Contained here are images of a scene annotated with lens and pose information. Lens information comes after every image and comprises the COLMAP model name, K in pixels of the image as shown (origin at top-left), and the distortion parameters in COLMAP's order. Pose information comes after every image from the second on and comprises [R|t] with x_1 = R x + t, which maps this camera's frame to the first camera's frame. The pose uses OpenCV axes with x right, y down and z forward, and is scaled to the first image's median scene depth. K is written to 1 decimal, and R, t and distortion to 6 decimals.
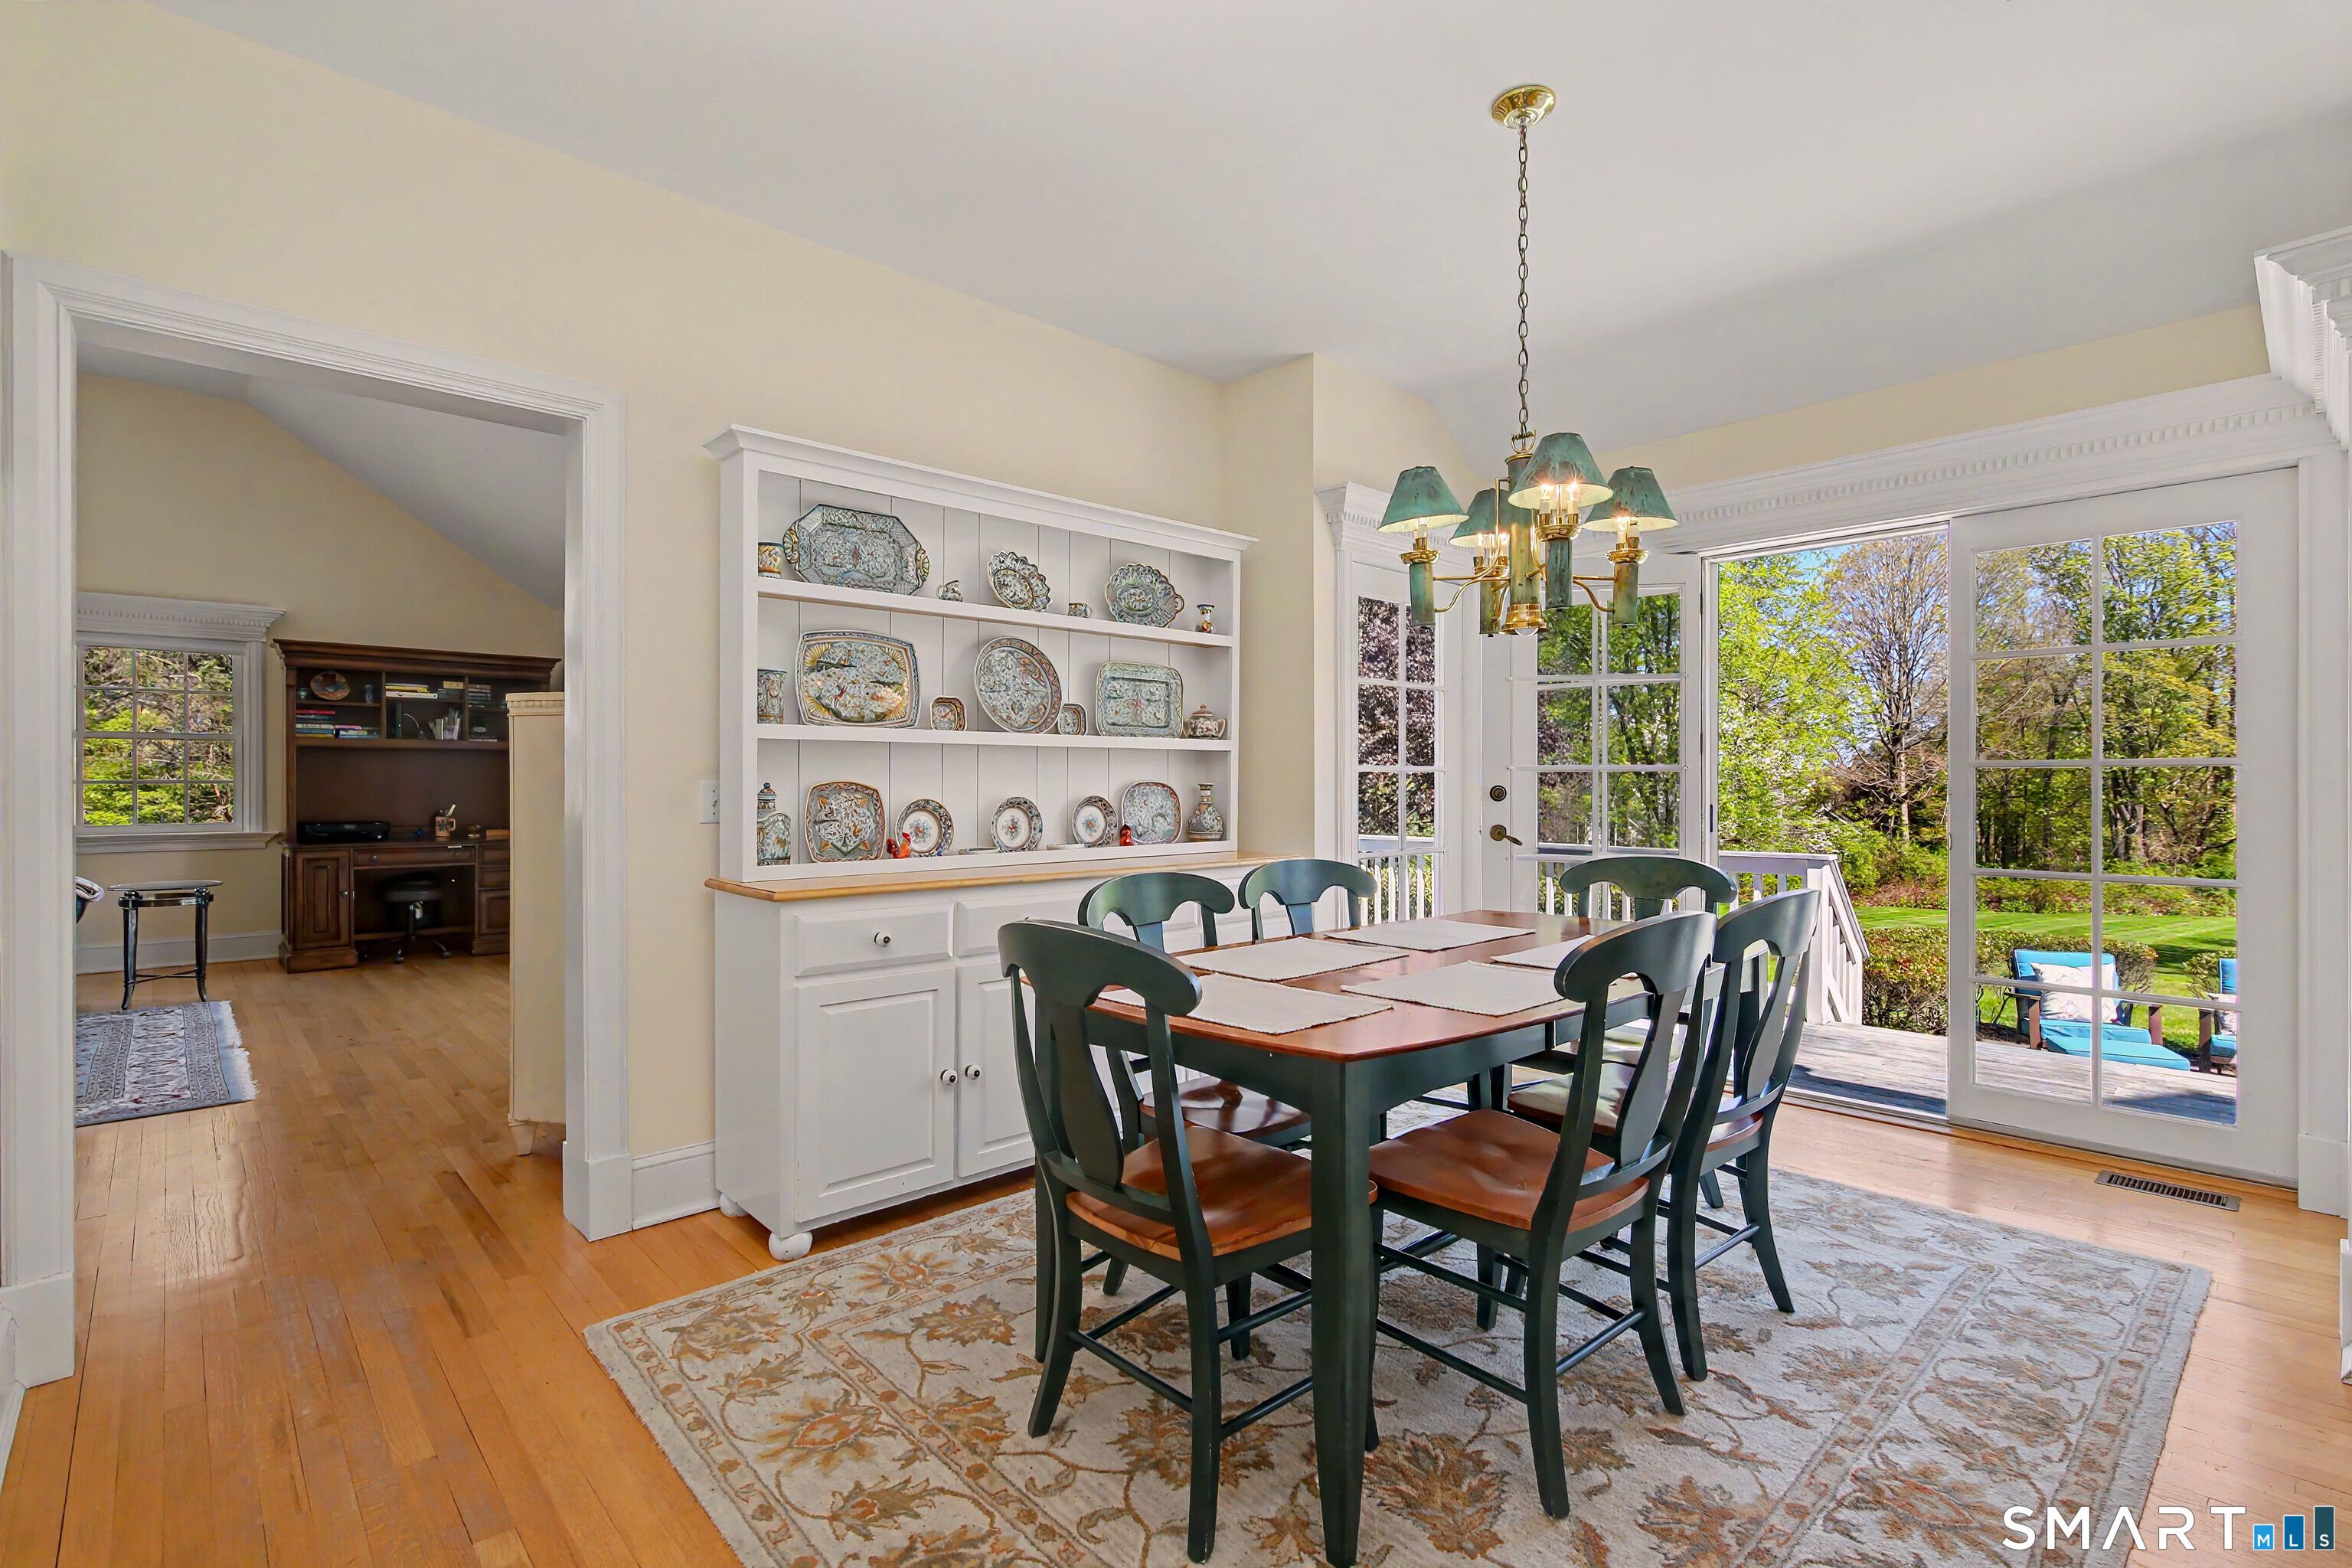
lens RADIAL K [[1101.5, 0, 1176.0], [0, 1101.5, 784.0], [0, 0, 1]] dist [0.000570, 0.000670]
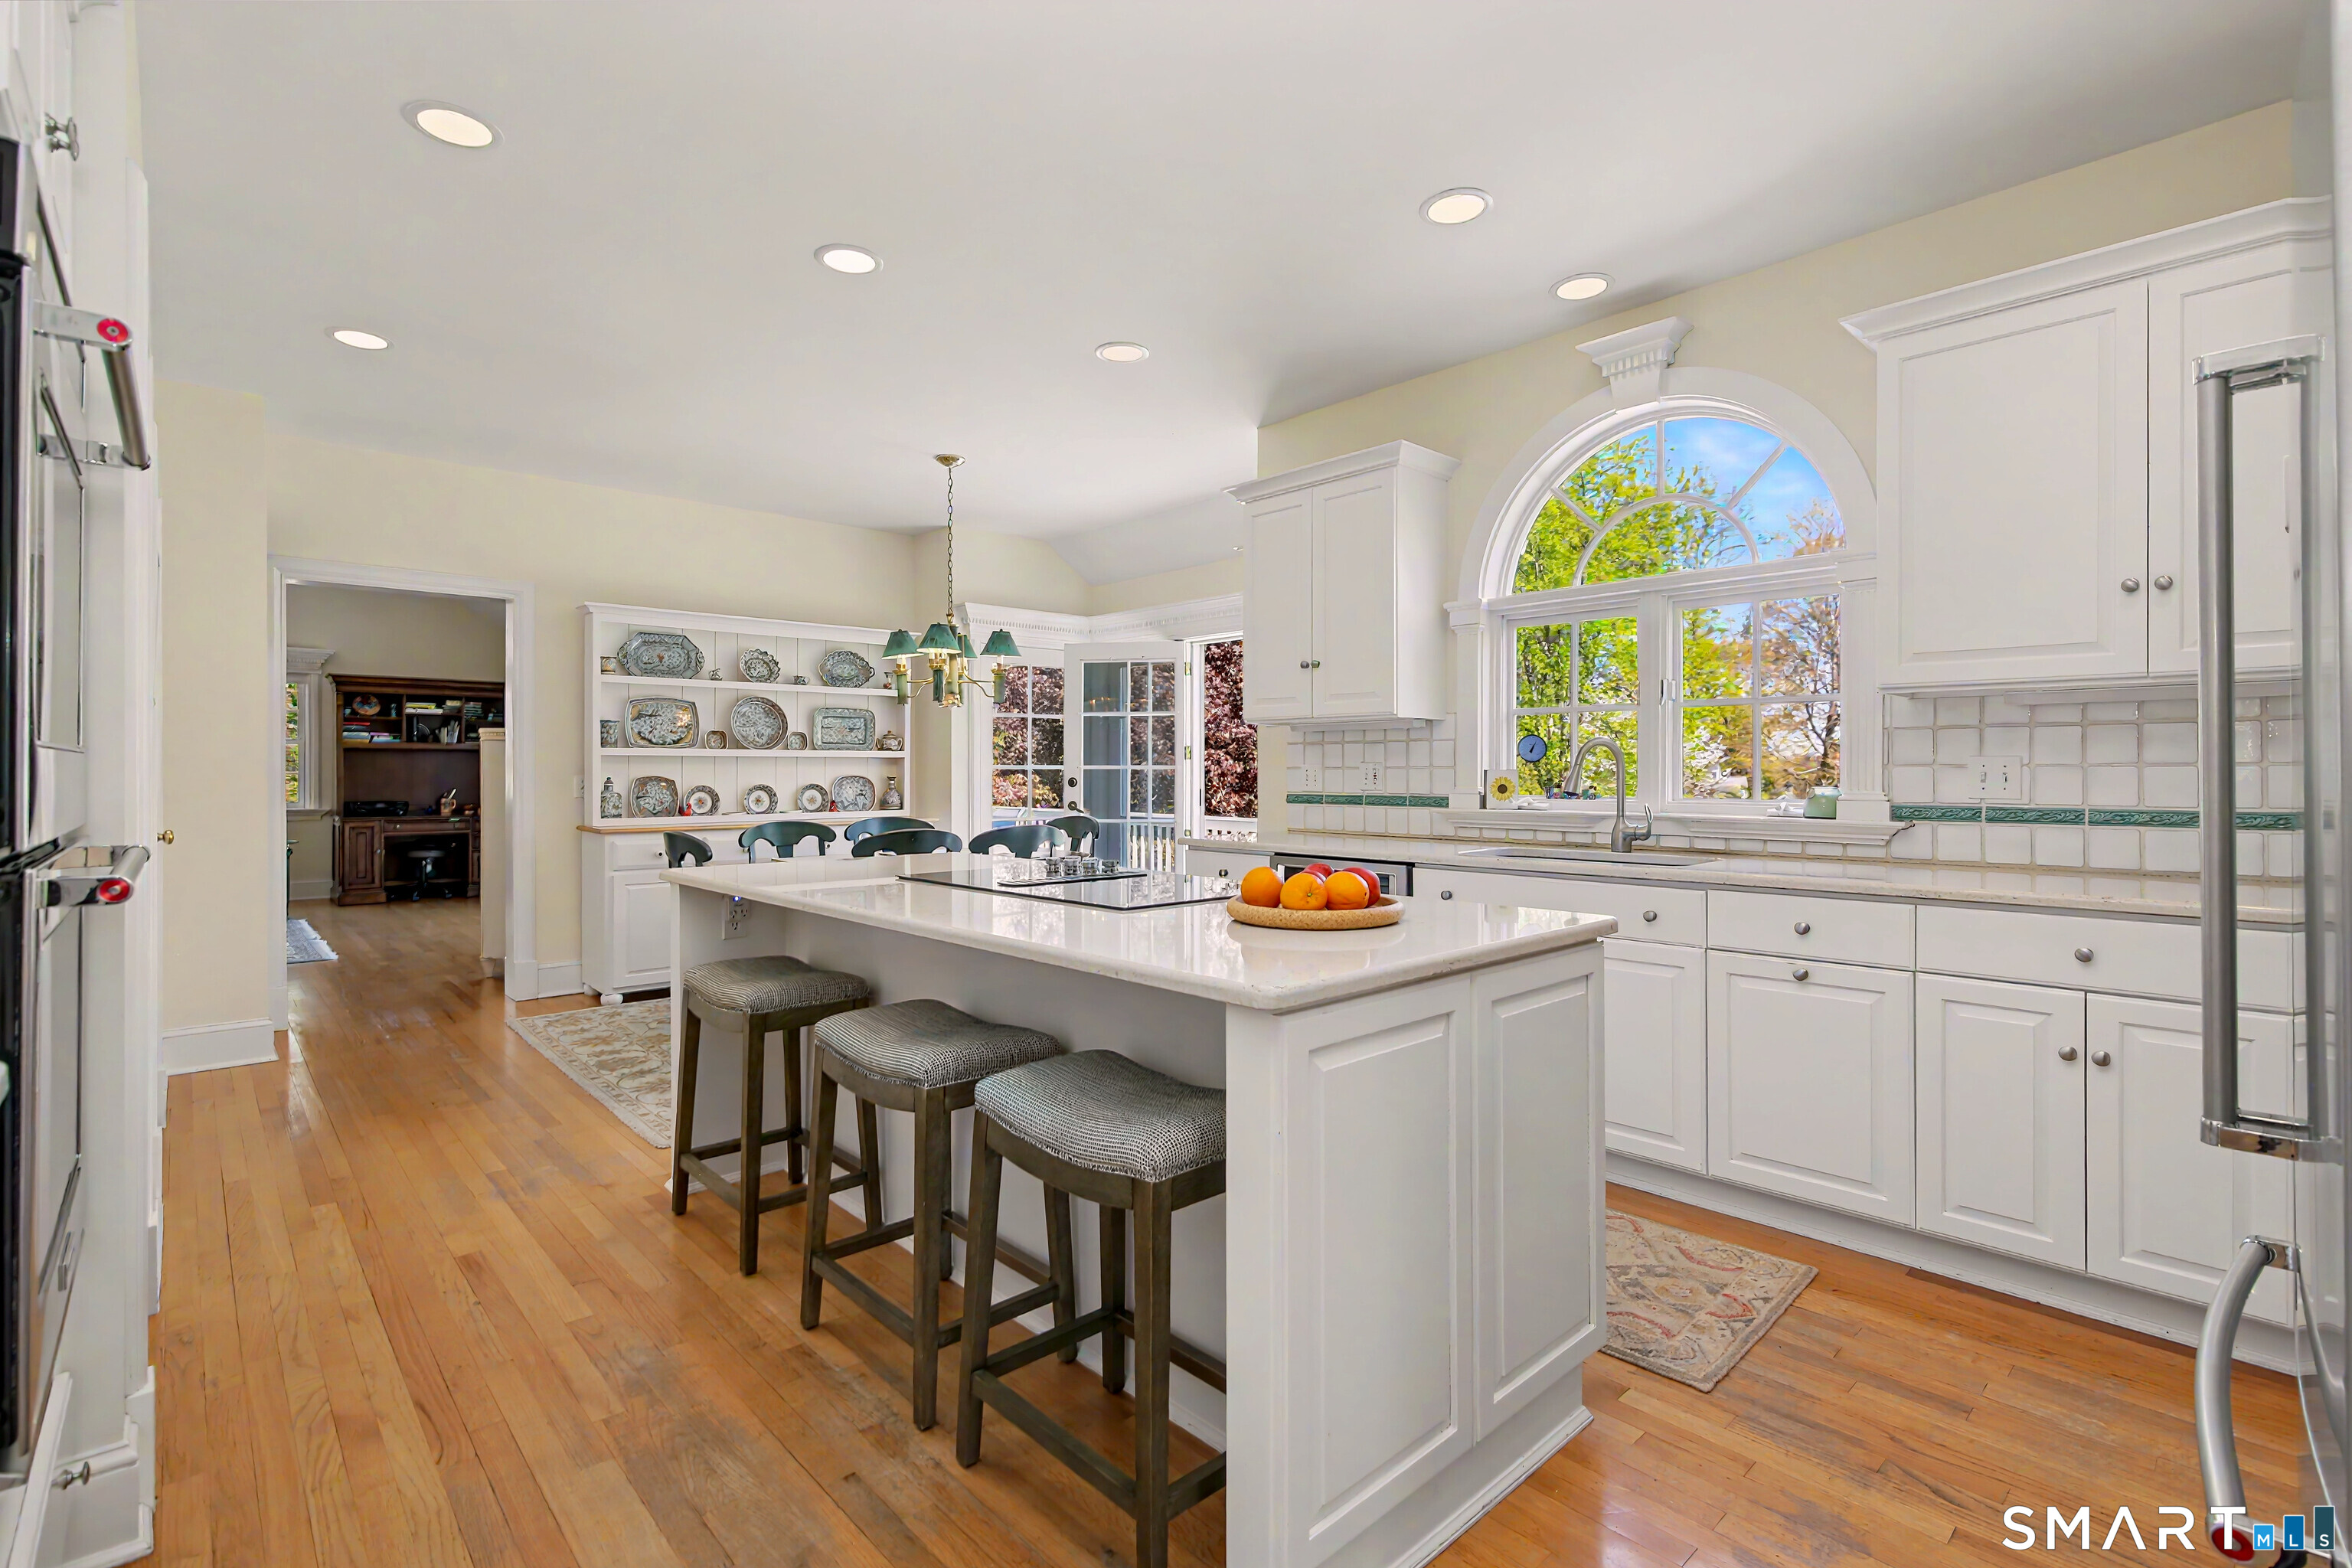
lens RADIAL K [[1079.3, 0, 1168.3], [0, 1079.3, 771.3], [0, 0, 1]] dist [-0.001874, -0.000550]
pose [[0.999998, 0.000743, 0.002087, 0.482955], [-0.000741, 0.999999, -0.000809, -0.008106], [-0.002087, 0.000808, 0.999997, -0.720050]]
